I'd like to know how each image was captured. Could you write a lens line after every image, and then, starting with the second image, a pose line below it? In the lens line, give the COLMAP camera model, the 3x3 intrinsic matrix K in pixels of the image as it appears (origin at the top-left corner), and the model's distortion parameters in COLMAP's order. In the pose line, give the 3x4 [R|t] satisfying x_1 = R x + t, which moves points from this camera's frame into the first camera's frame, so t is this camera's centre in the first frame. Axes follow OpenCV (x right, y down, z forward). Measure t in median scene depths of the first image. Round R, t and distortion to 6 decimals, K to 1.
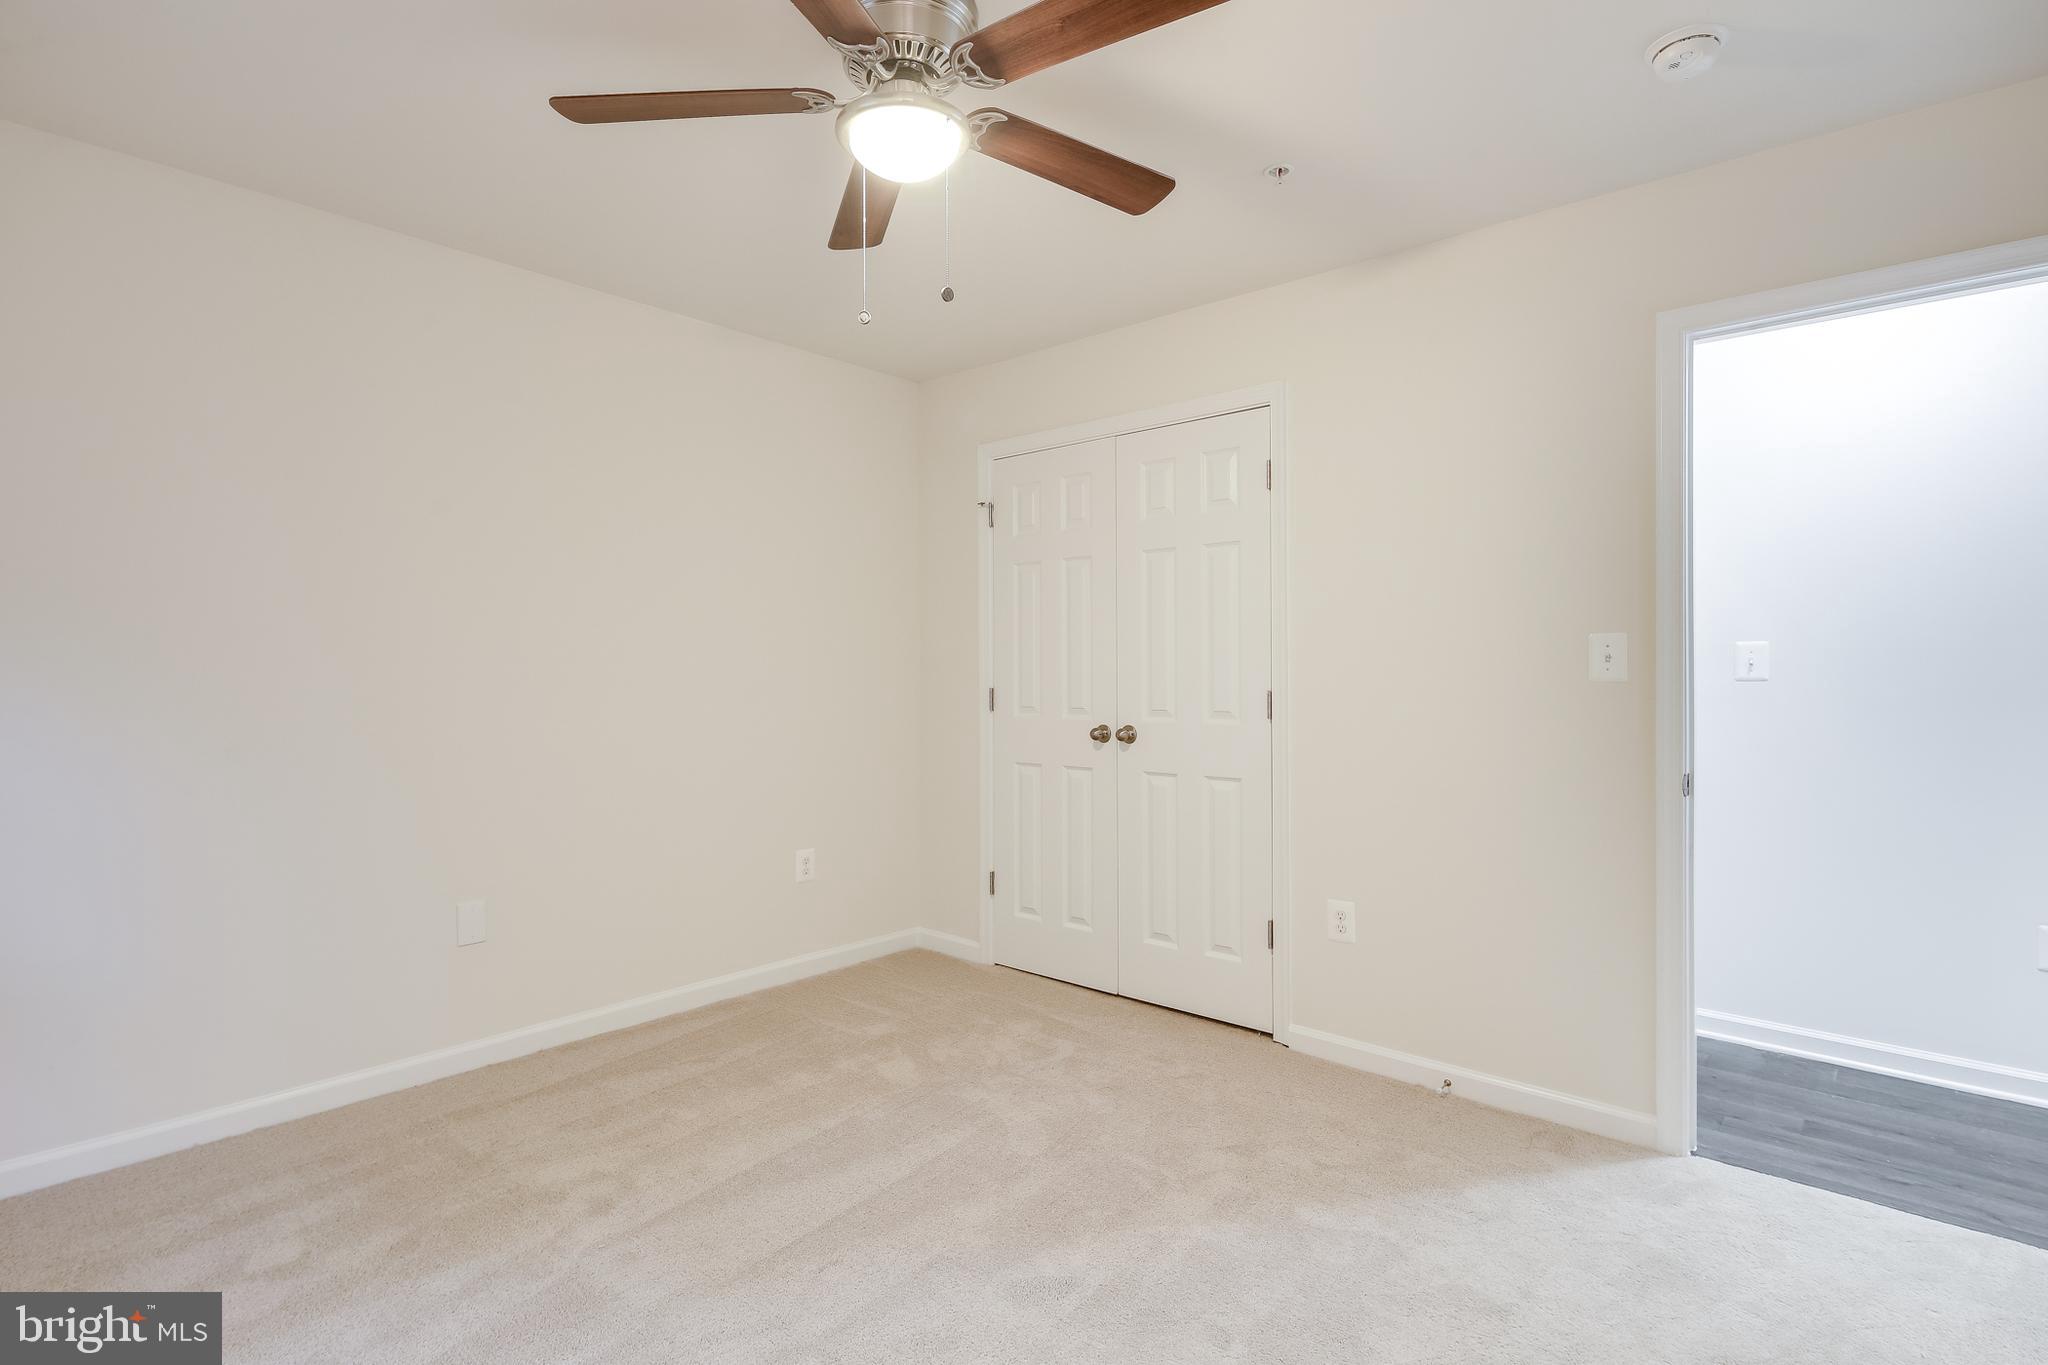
lens RADIAL K [[991.7, 0, 1032.0], [0, 991.7, 652.8], [0, 0, 1]] dist [0.000408, -0.000668]
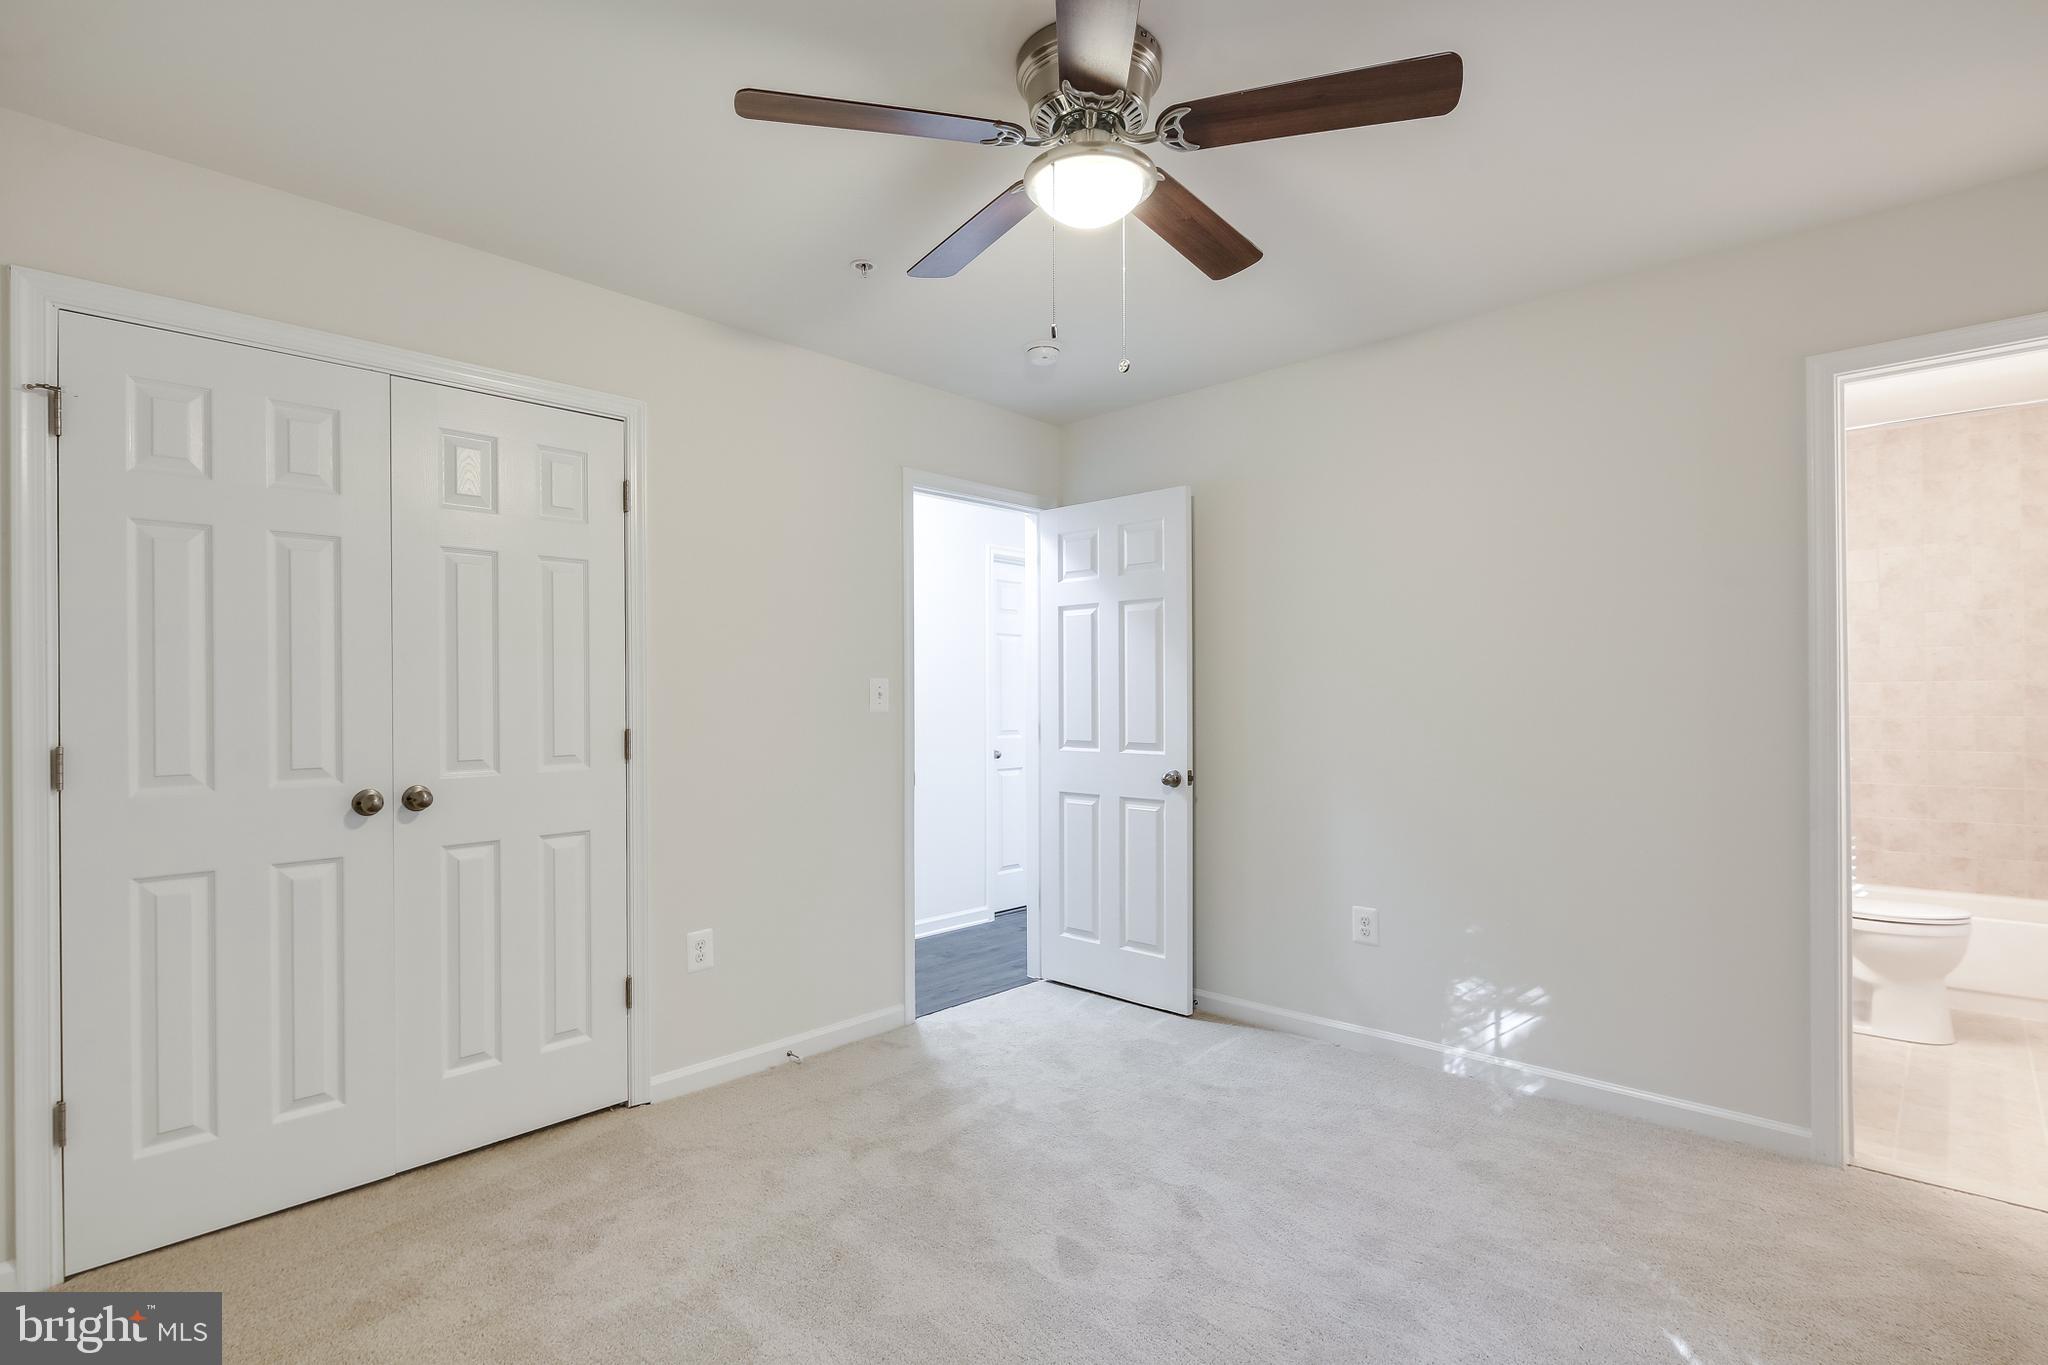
lens RADIAL K [[996.1, 0, 1021.7], [0, 996.1, 687.3], [0, 0, 1]] dist [0.000861, -0.001173]
pose [[0.031248, 0.019445, 0.999323, -0.685327], [-0.002503, 0.999809, -0.019376, 0.017017], [-0.999509, -0.001896, 0.031290, 0.610930]]
